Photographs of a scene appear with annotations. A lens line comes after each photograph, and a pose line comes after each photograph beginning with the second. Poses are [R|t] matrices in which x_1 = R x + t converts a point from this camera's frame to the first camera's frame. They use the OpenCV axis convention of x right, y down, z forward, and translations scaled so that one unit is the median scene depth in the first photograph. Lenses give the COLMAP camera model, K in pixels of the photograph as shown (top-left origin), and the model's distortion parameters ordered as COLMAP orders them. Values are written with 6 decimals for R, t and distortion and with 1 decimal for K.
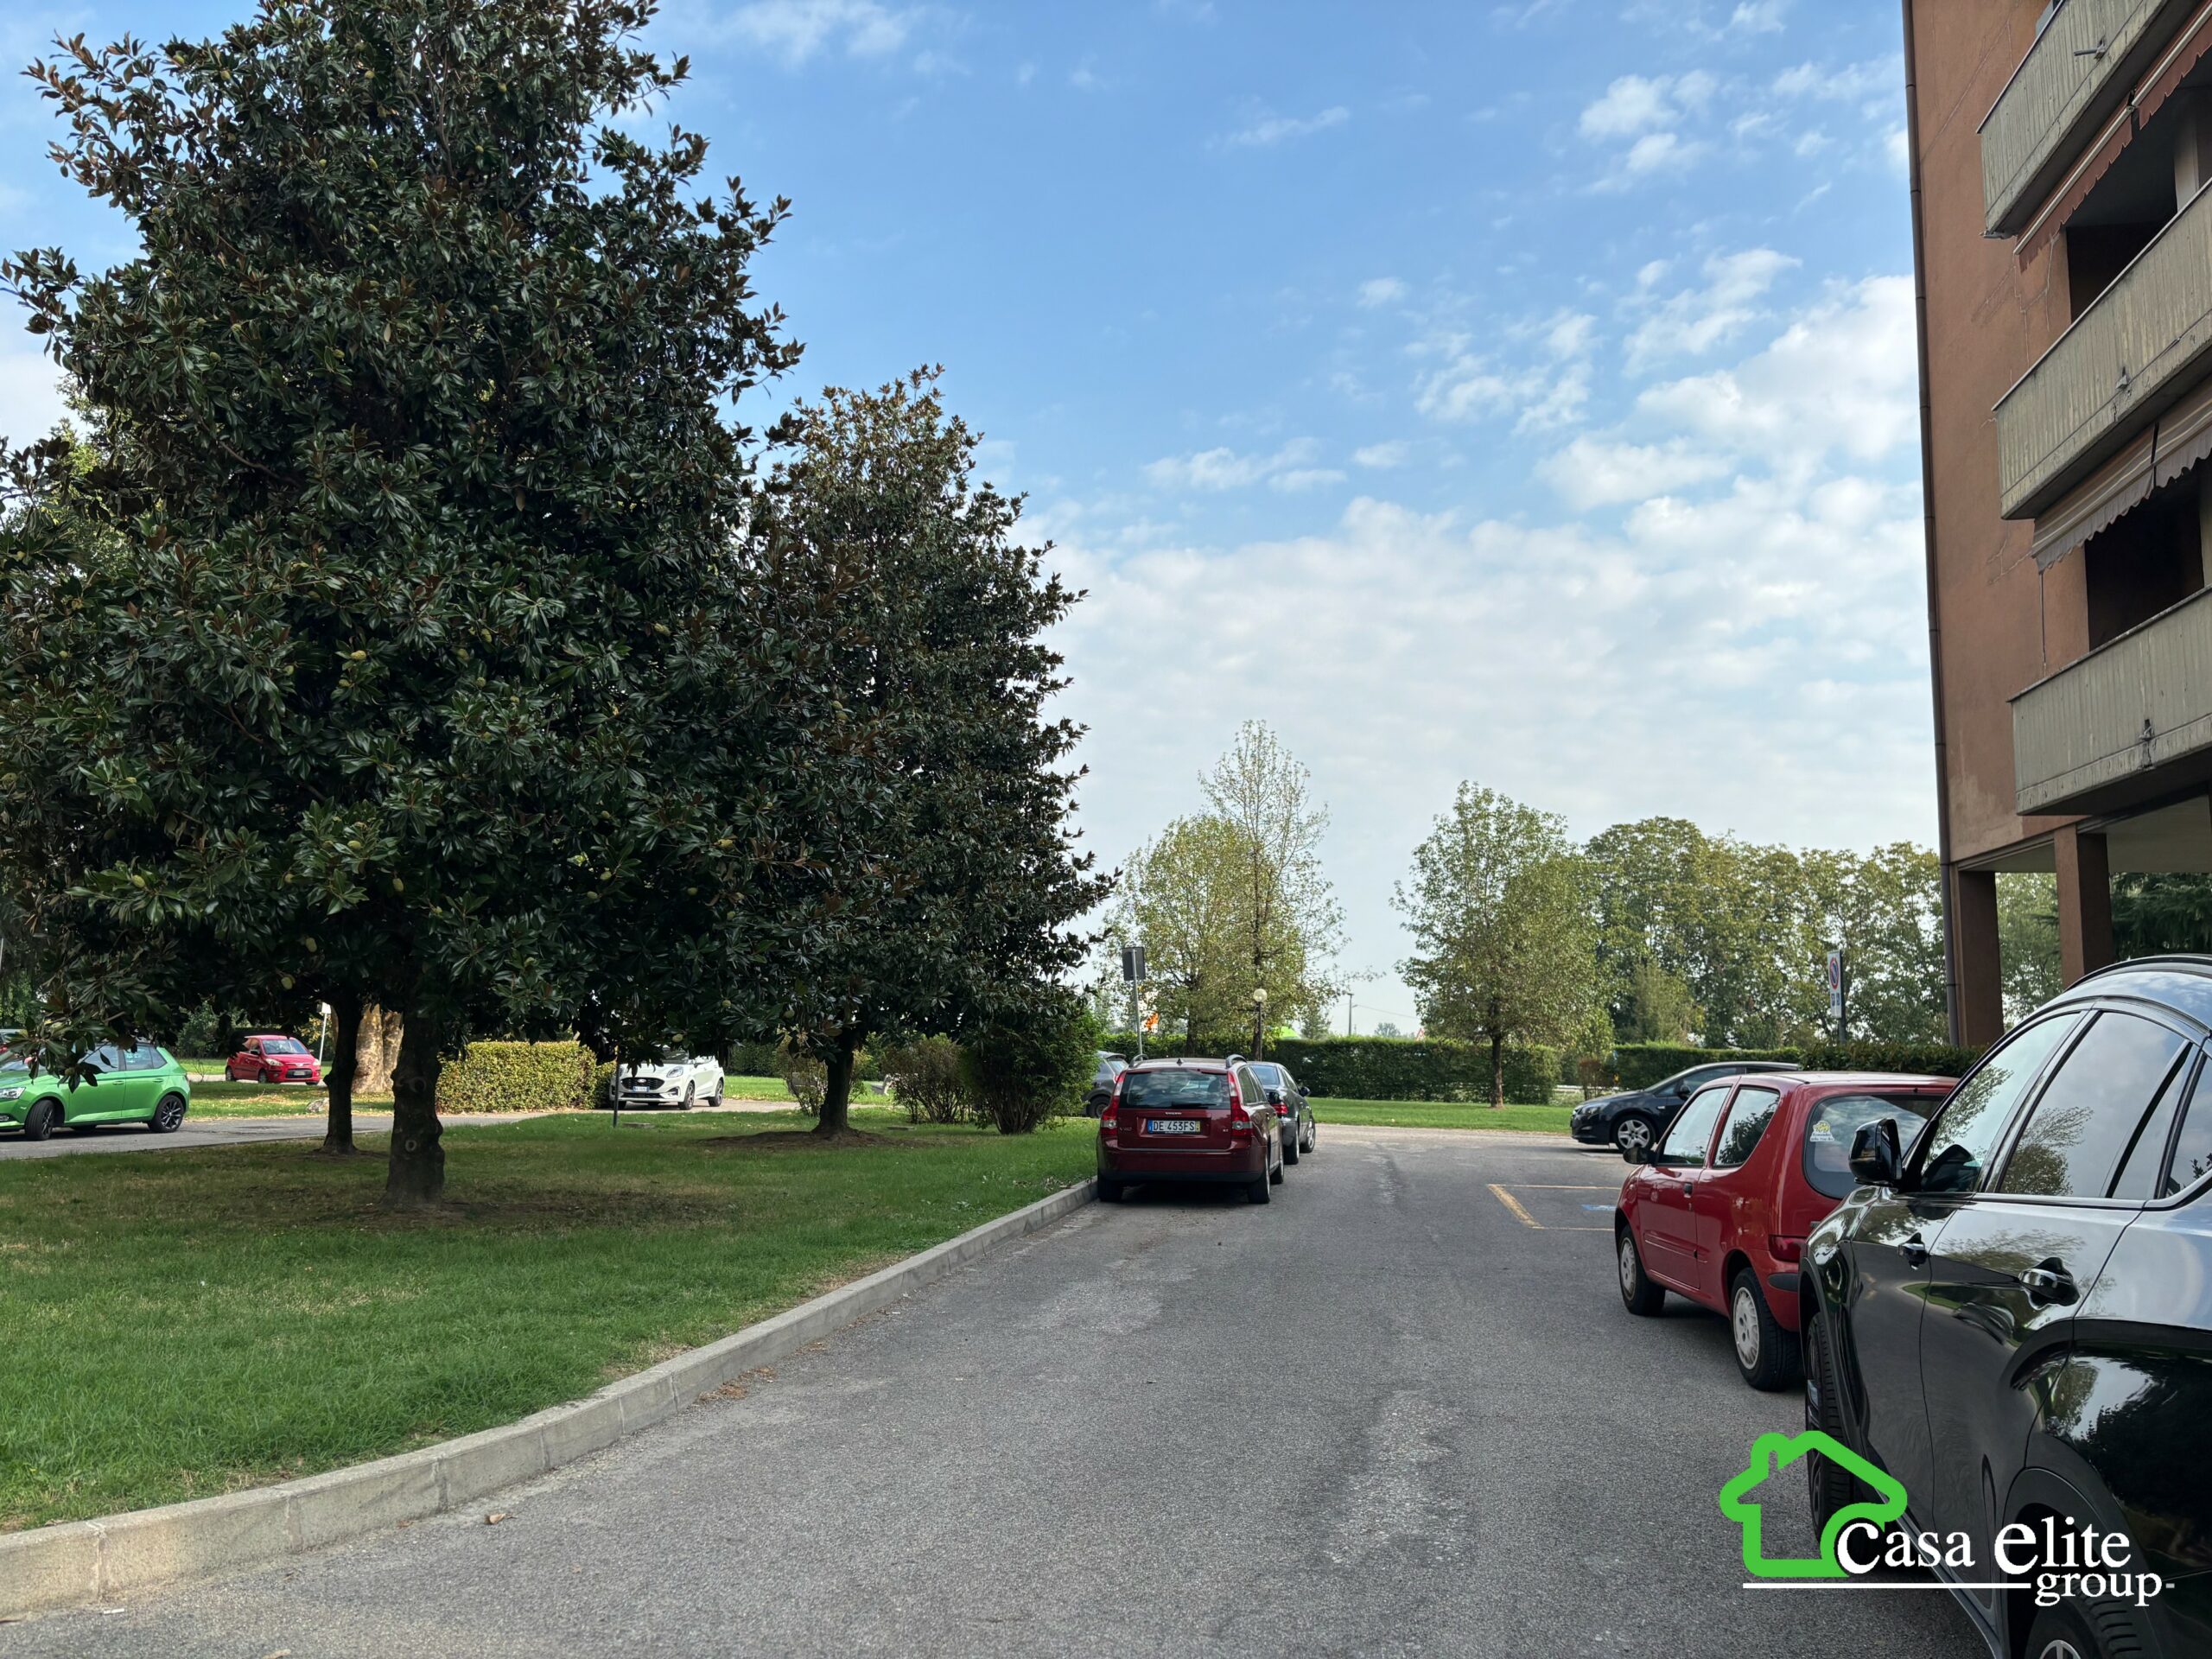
lens RADIAL K [[1688.3, 0, 1104.4], [0, 1688.3, 827.9], [0, 0, 1]] dist [0.005308, 0.002776]
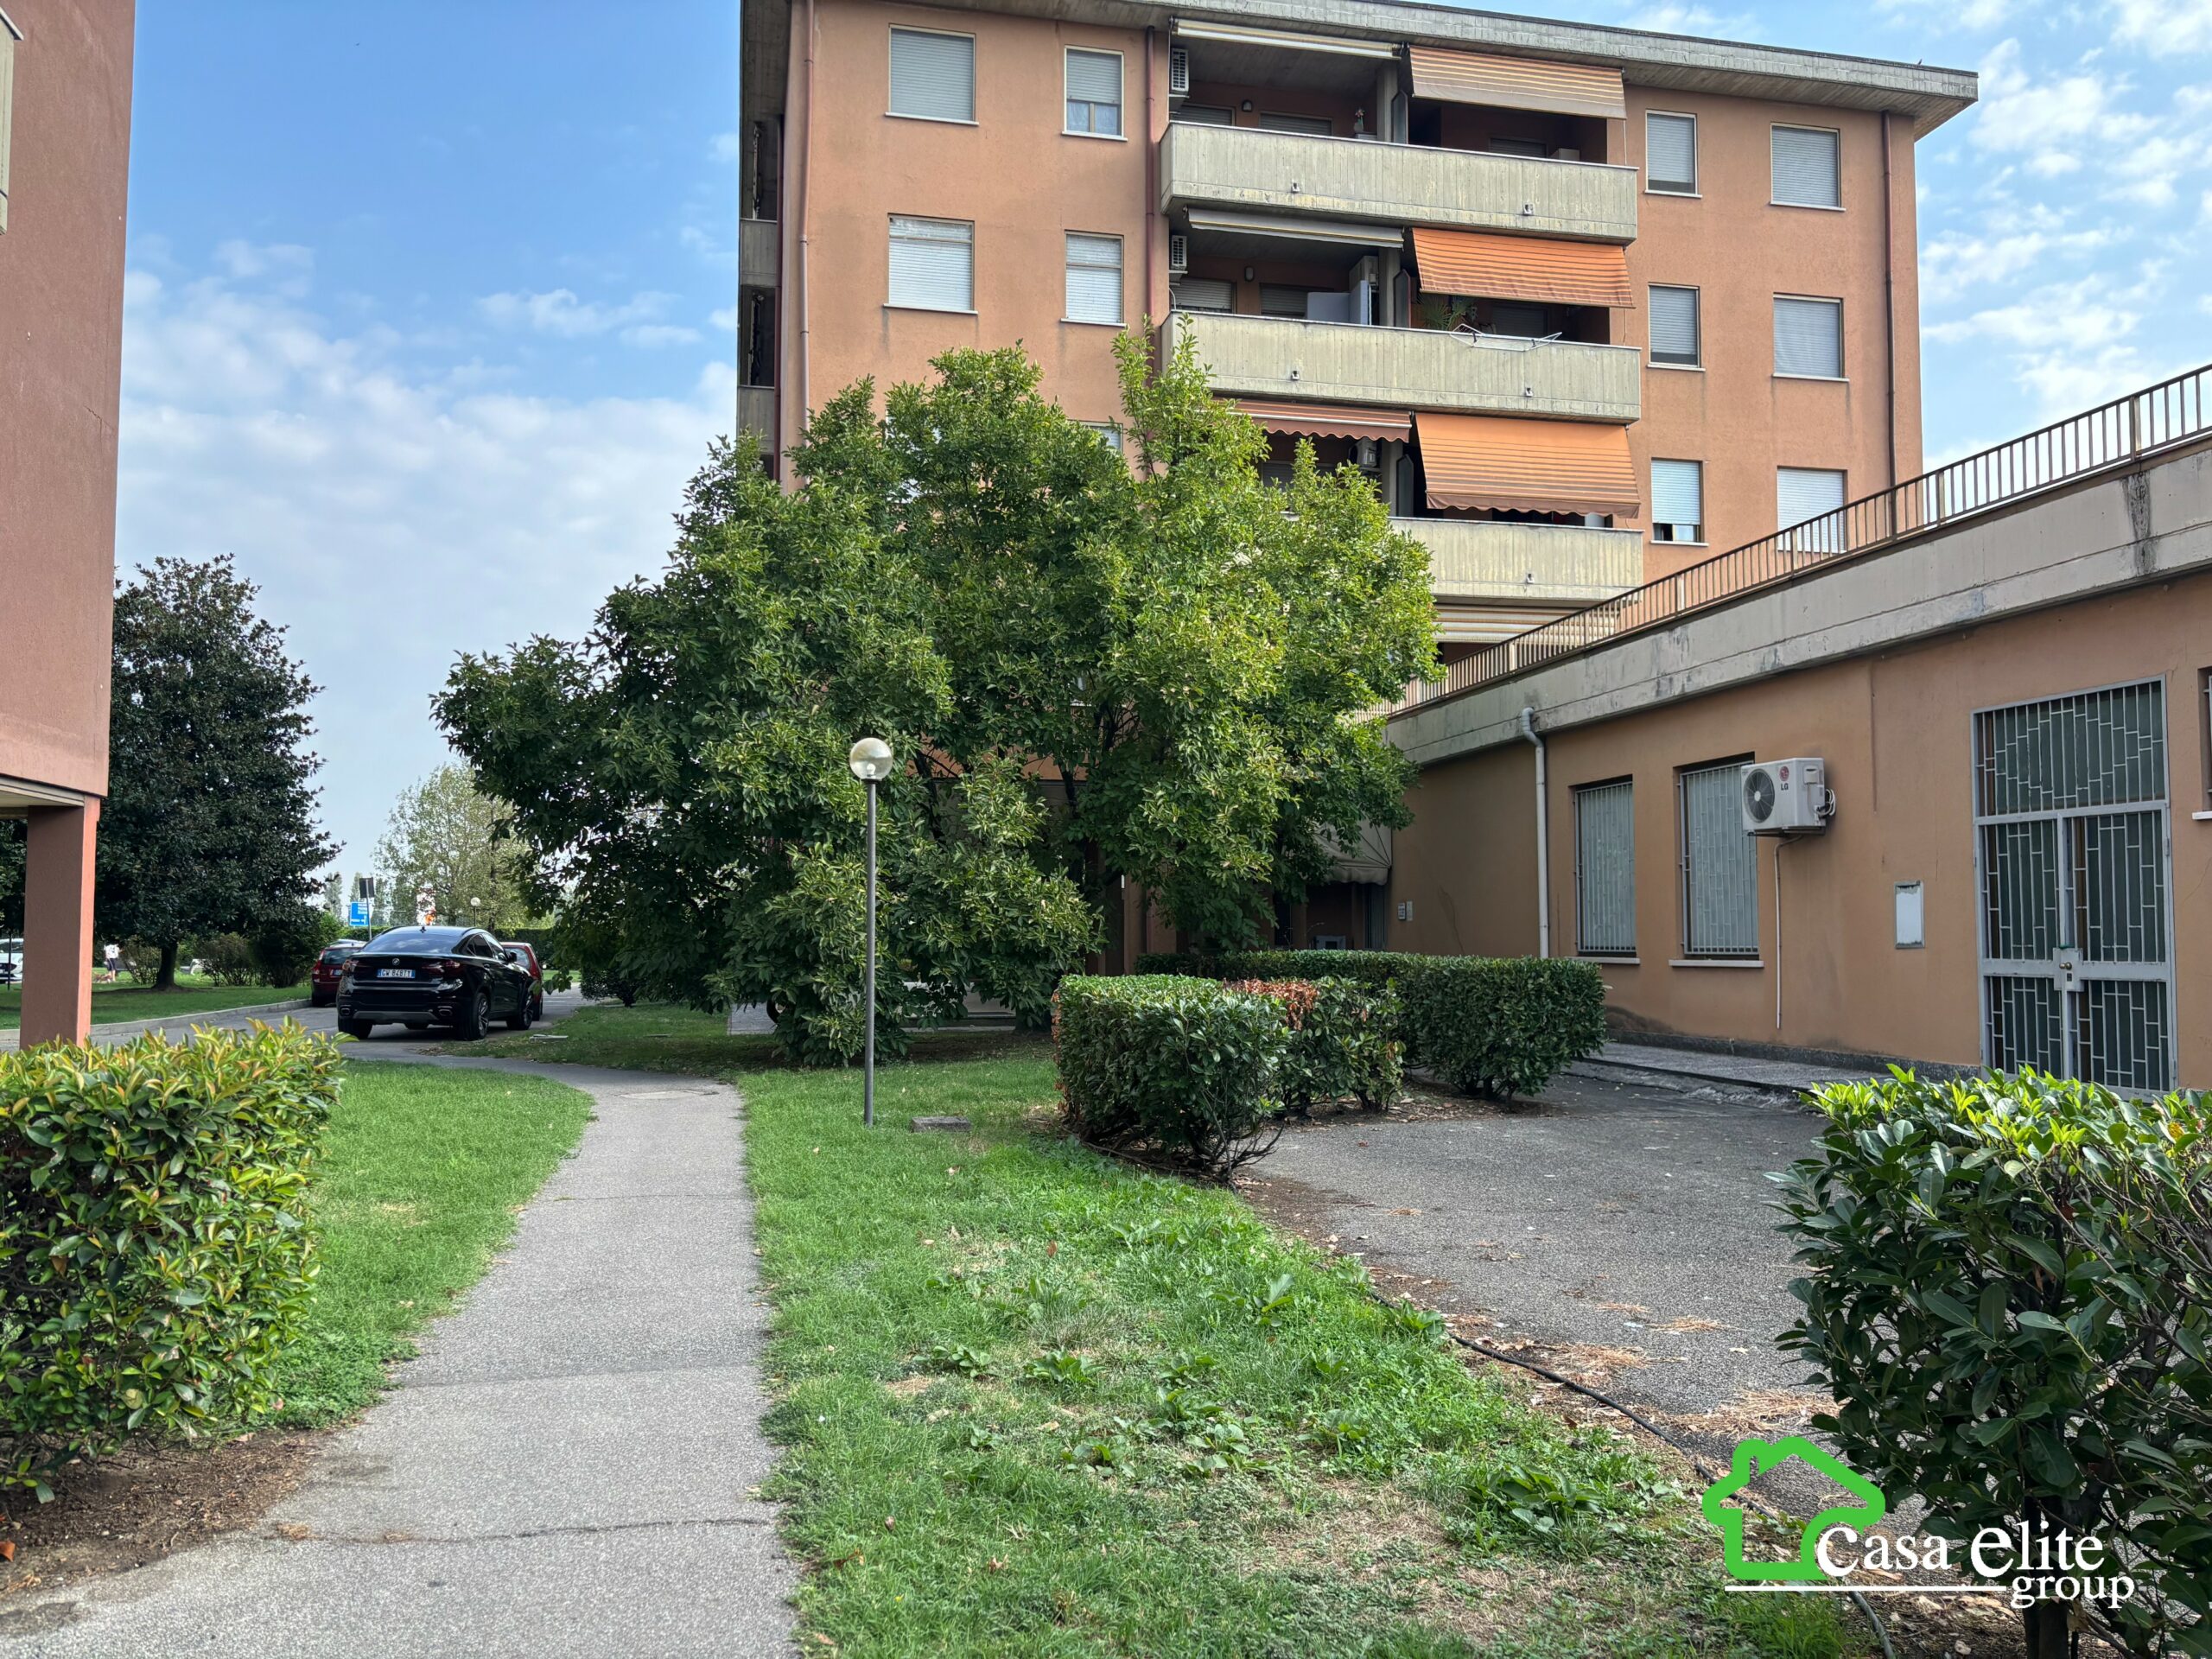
lens RADIAL K [[1688.3, 0, 1104.4], [0, 1688.3, 827.9], [0, 0, 1]] dist [0.005308, 0.002776]
pose [[0.928792, 0.005917, 0.370555, 0.093086], [-0.032969, 0.997227, 0.066713, -0.136074], [-0.369133, -0.074180, 0.926412, -0.968803]]
